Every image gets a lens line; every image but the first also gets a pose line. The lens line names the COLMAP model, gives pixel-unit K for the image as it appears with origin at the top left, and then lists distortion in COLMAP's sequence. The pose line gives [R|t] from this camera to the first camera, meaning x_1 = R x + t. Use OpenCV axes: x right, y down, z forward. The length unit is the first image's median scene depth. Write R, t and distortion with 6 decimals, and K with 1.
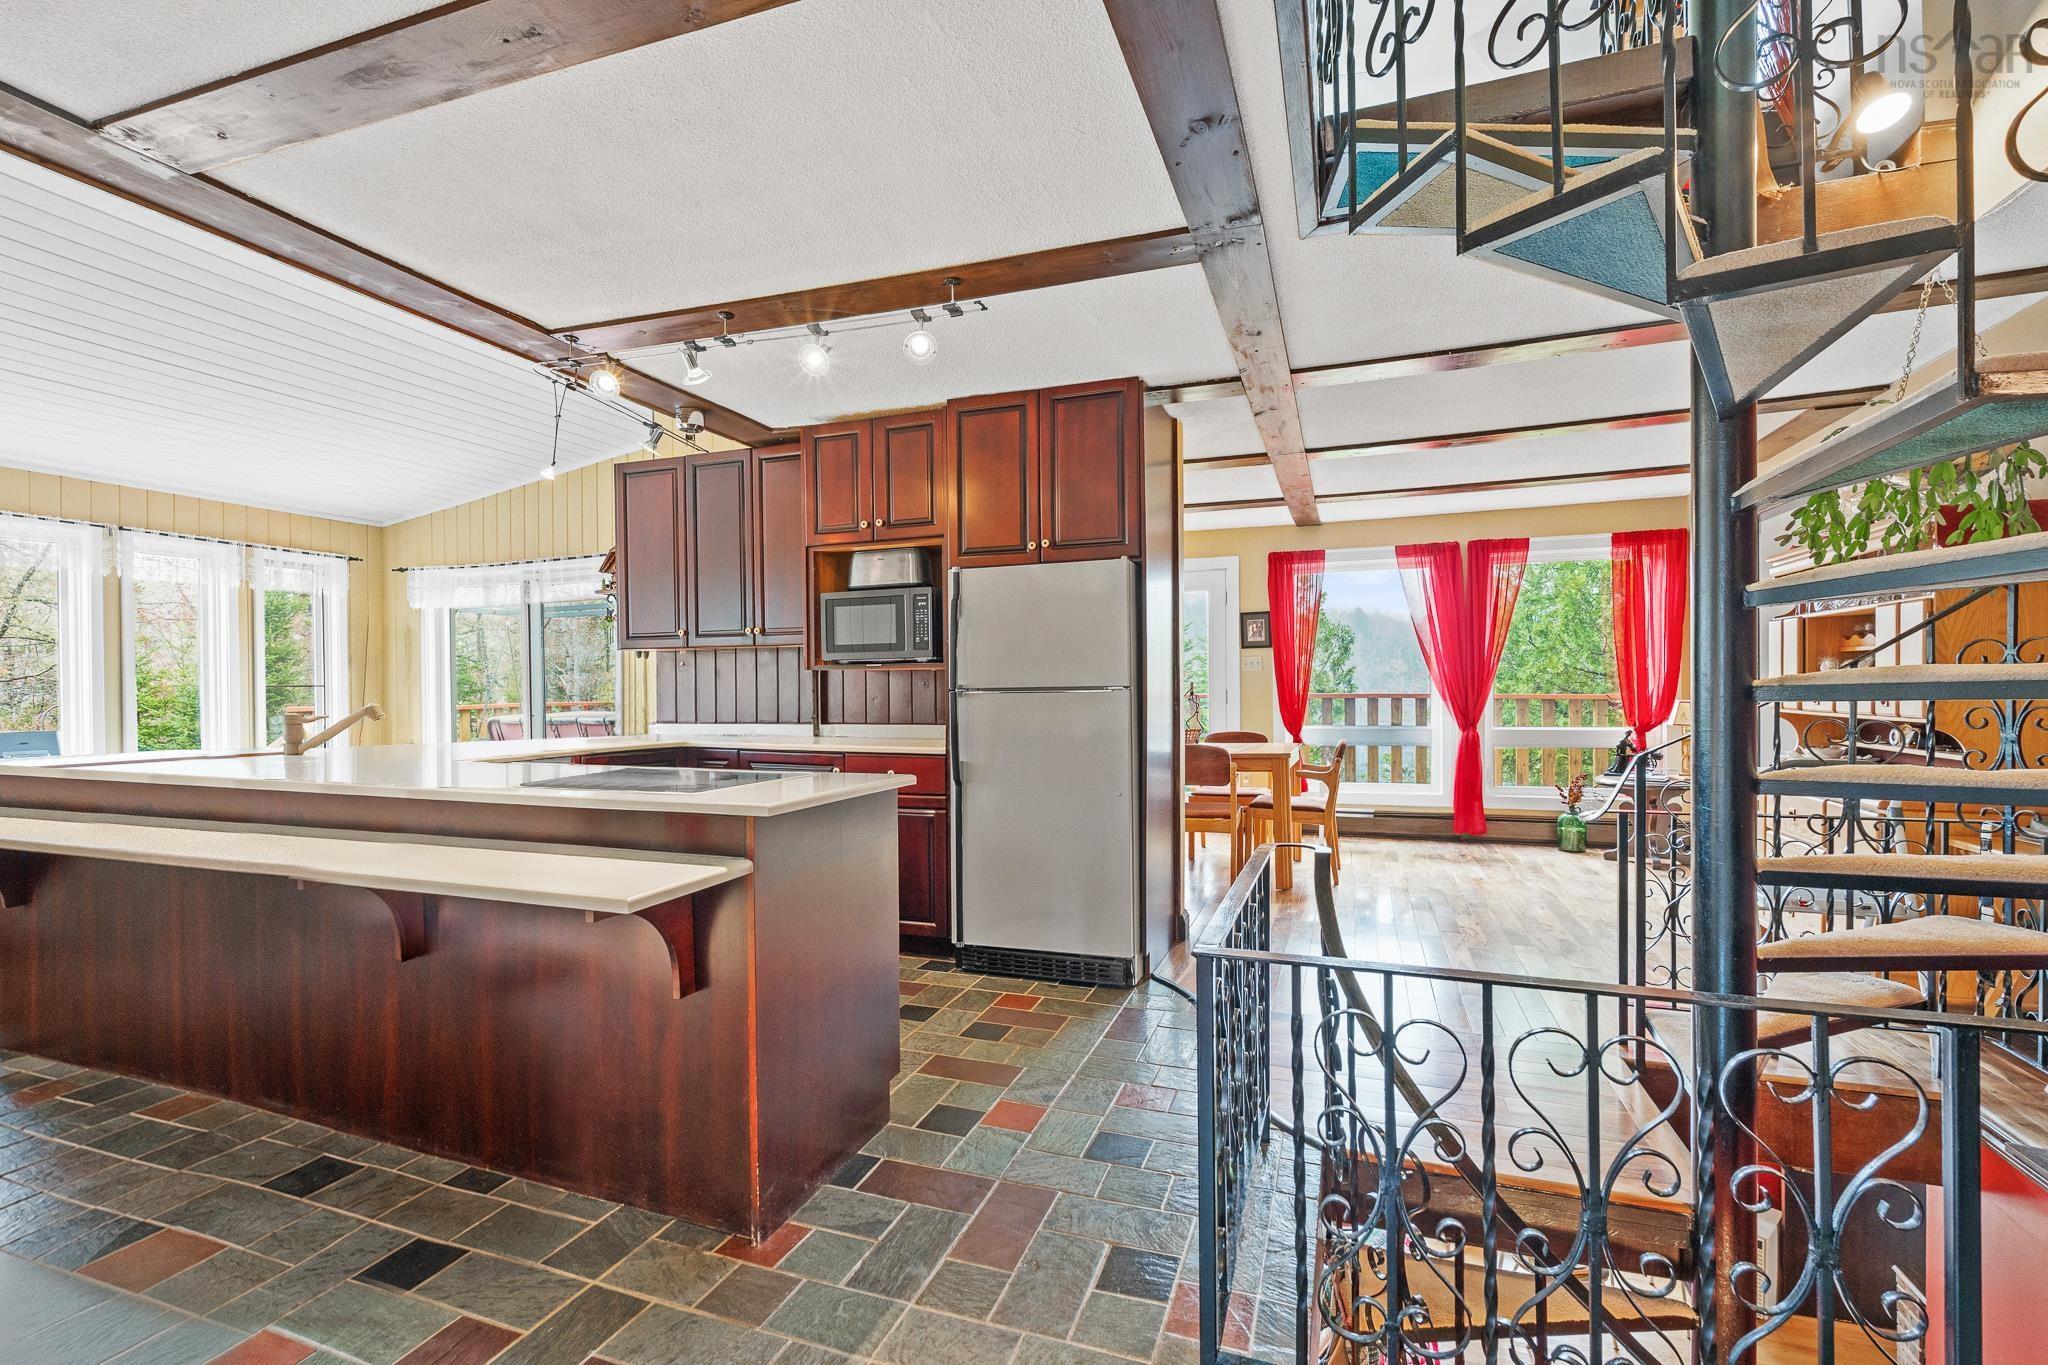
lens RADIAL K [[897.8, 0, 1020.3], [0, 897.8, 686.0], [0, 0, 1]] dist [-0.002340, -0.000123]
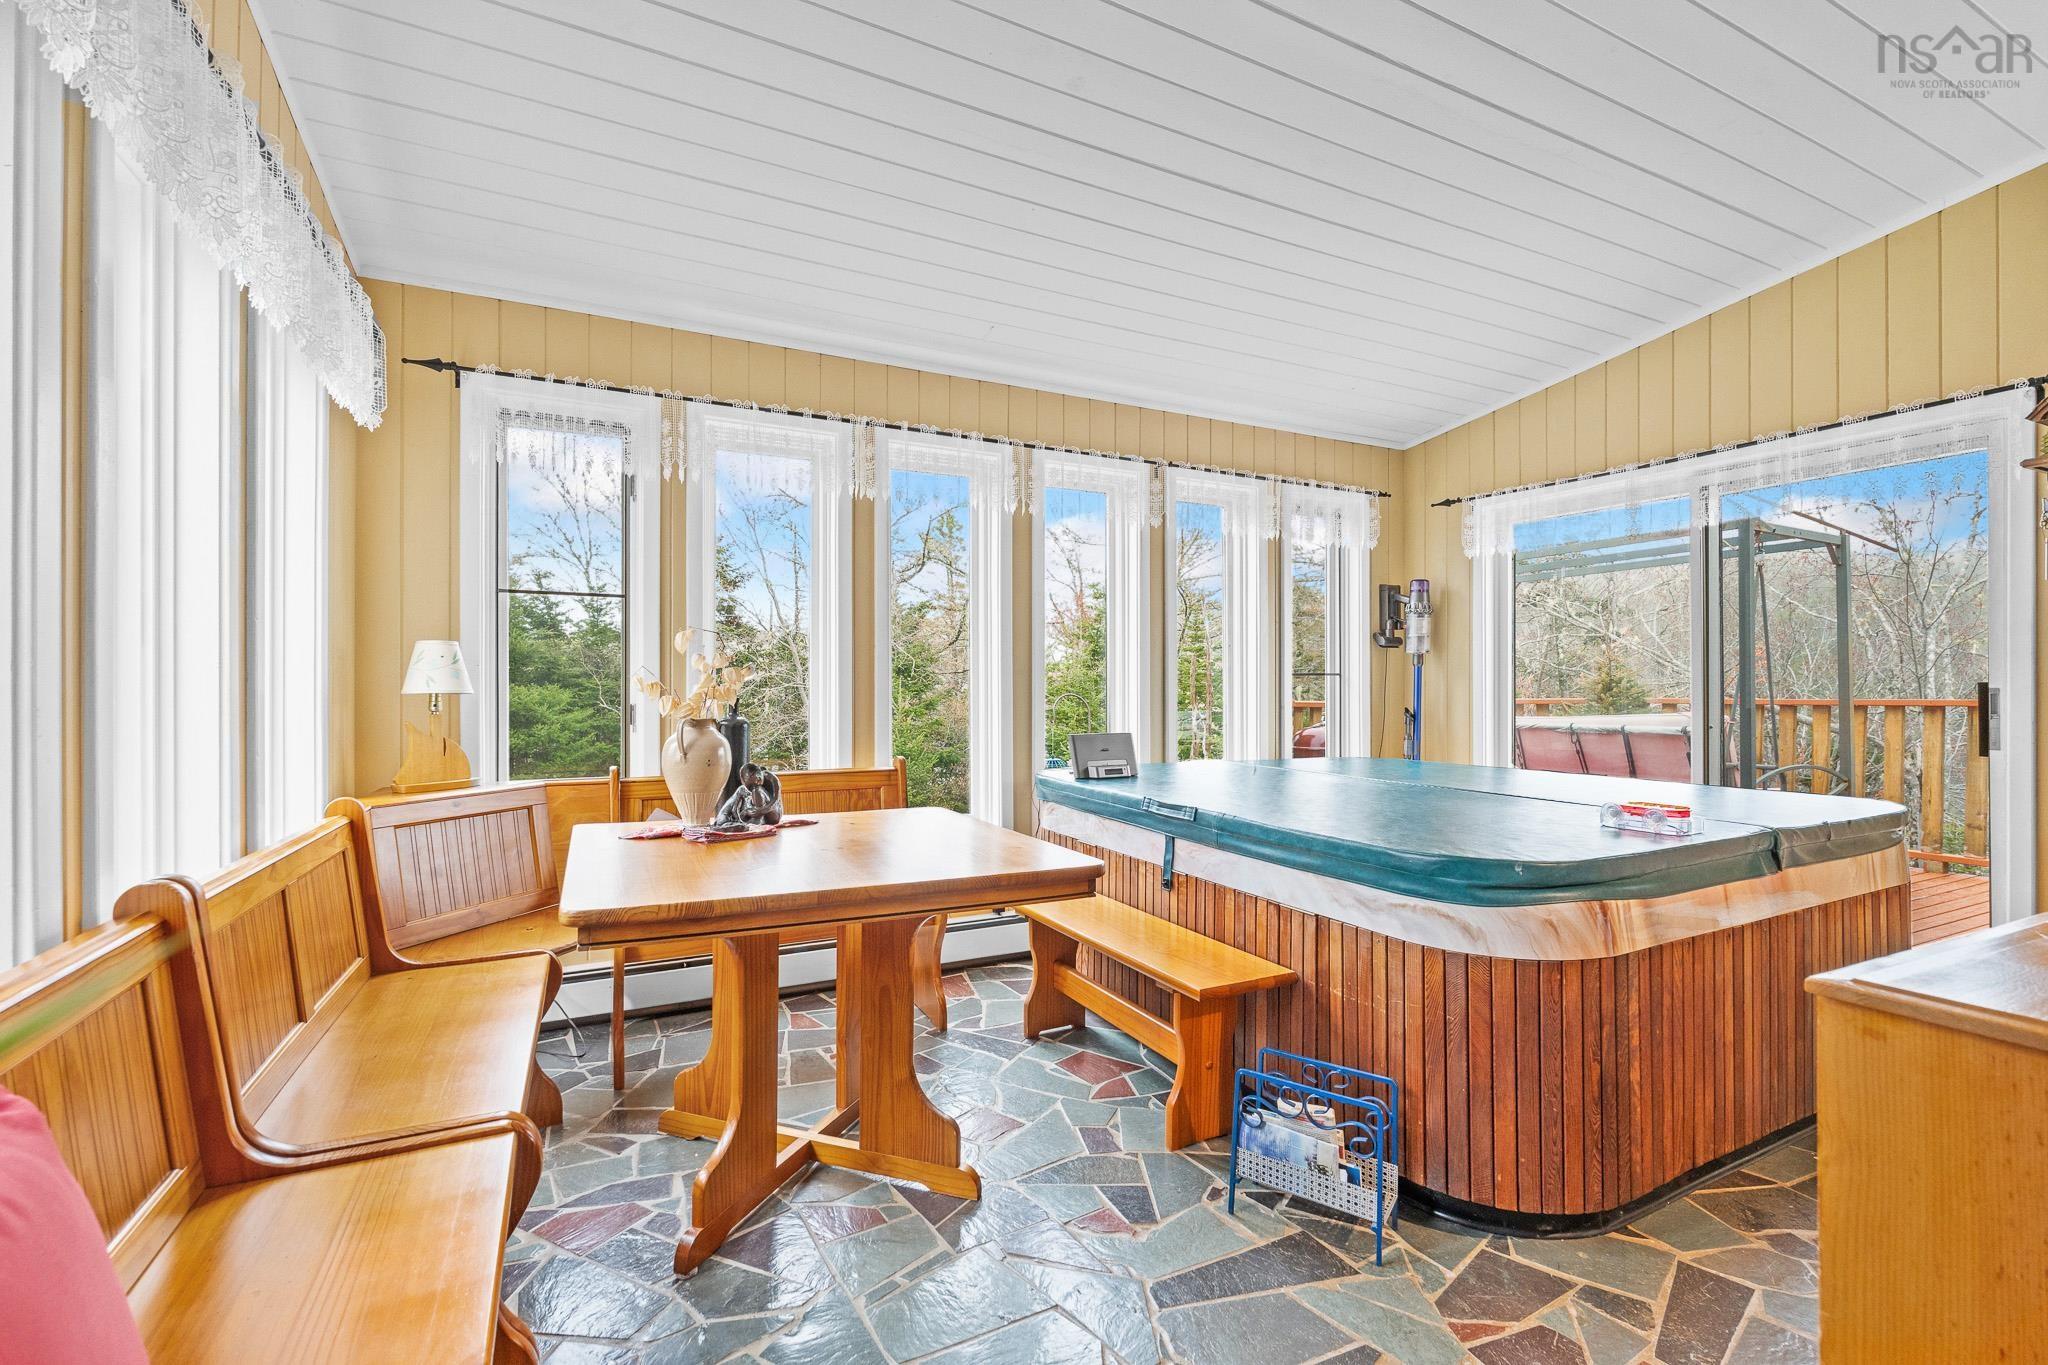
lens RADIAL K [[897.8, 0, 1020.3], [0, 897.8, 686.0], [0, 0, 1]] dist [-0.002340, -0.000123]
pose [[0.725223, 0.010759, -0.688430, -0.759019], [-0.005503, 0.999937, 0.009831, 0.004405], [0.688492, -0.003341, 0.725236, 0.485197]]
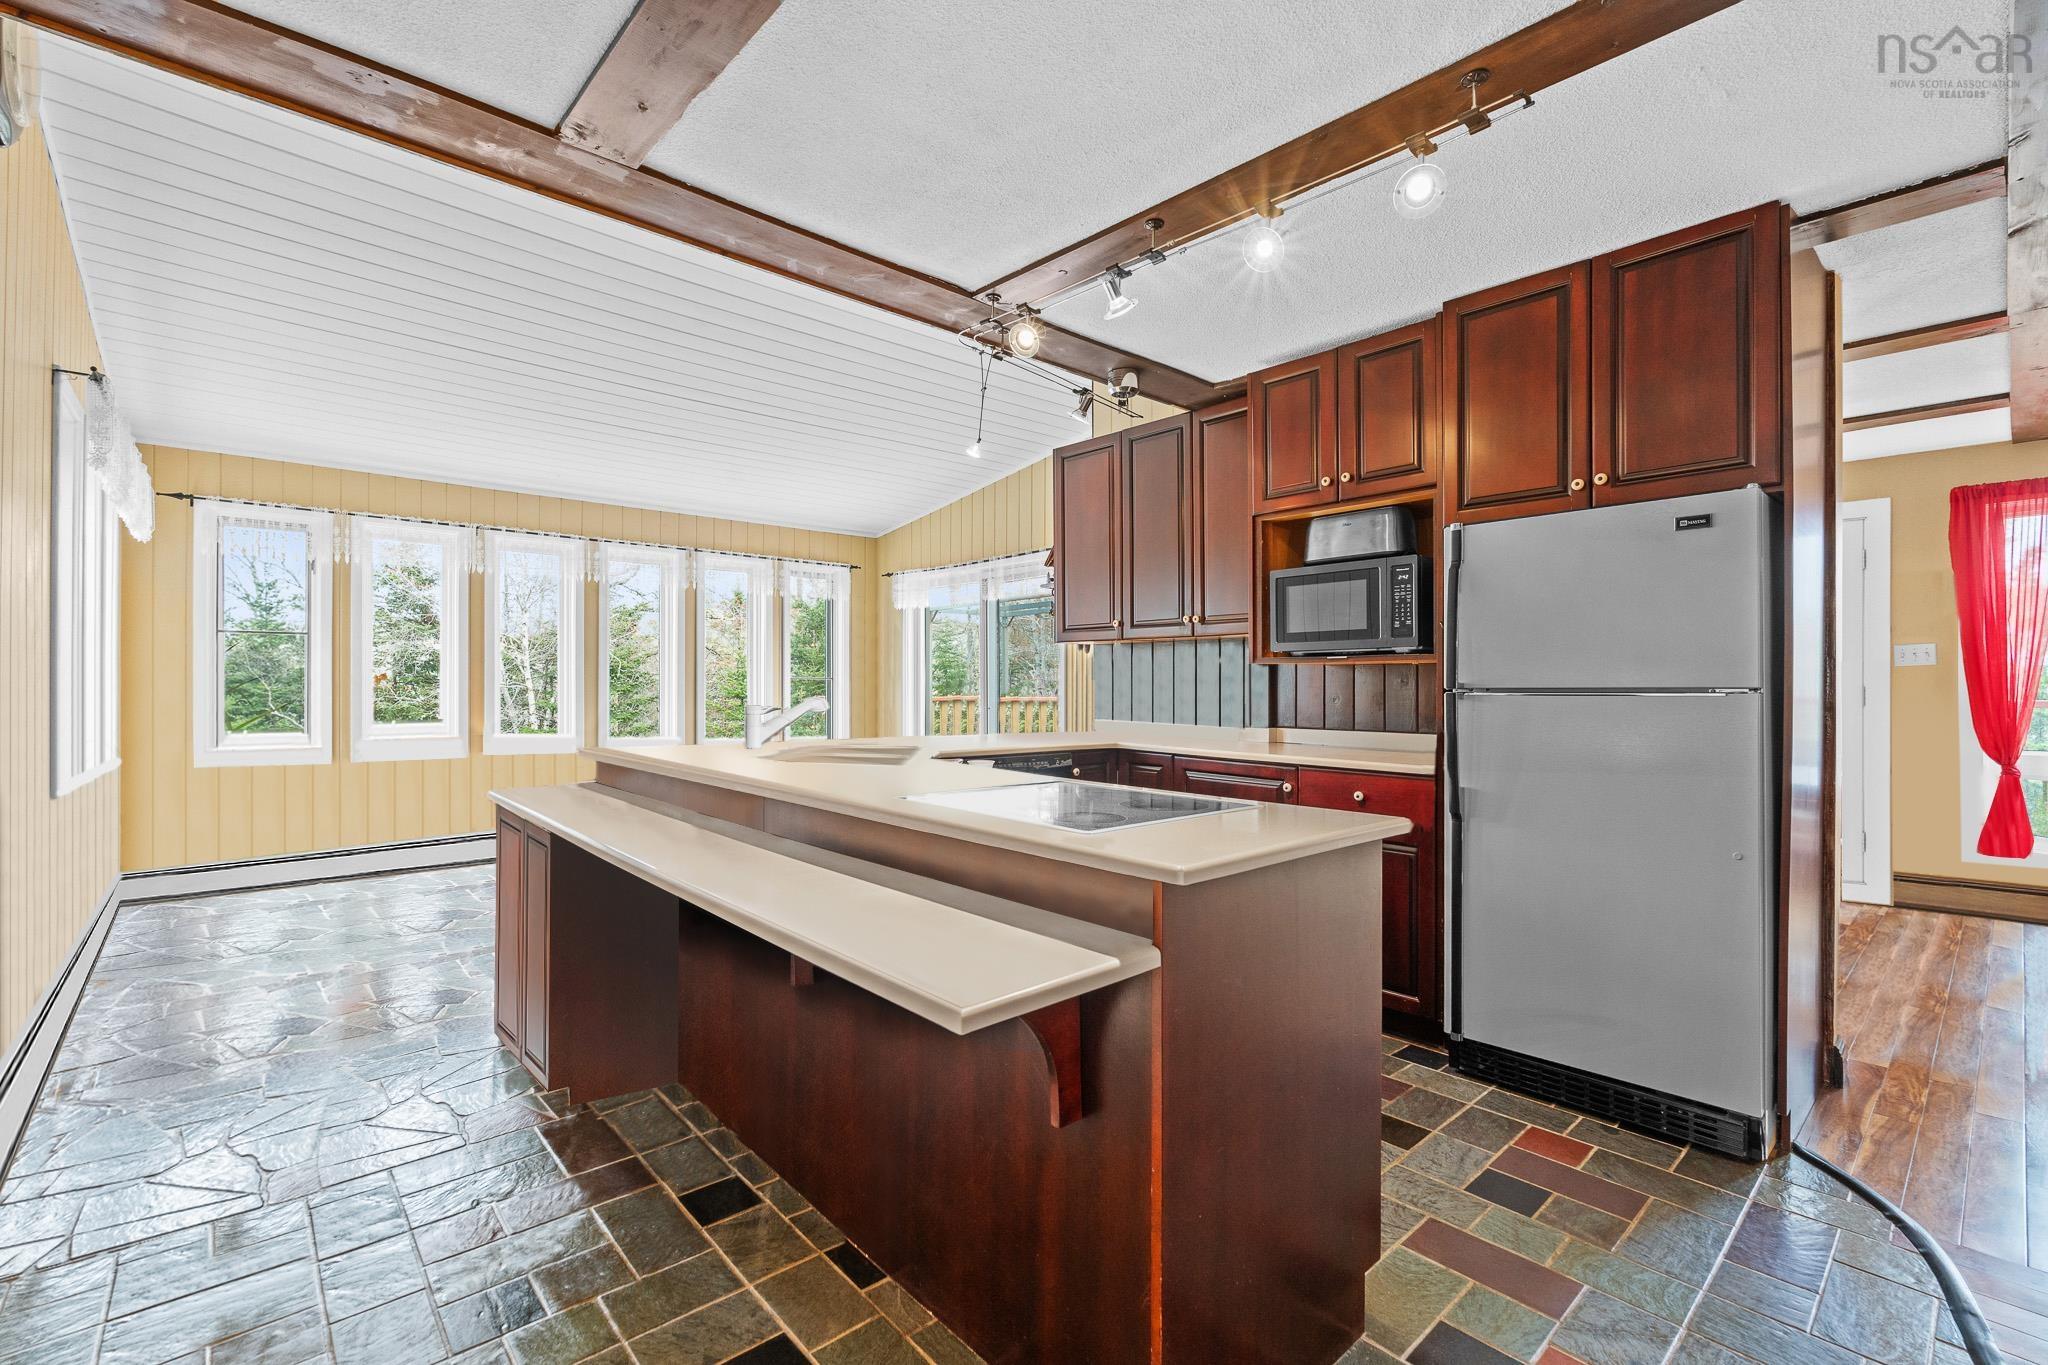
lens RADIAL K [[890.2, 0, 1024.0], [0, 890.2, 682.5], [0, 0, 1]] dist [-0.003345, 0.000096]
pose [[0.883002, 0.009297, -0.469277, -0.036884], [-0.008884, 0.999956, 0.003095, -0.001065], [0.469285, 0.001436, 0.883045, 0.170667]]
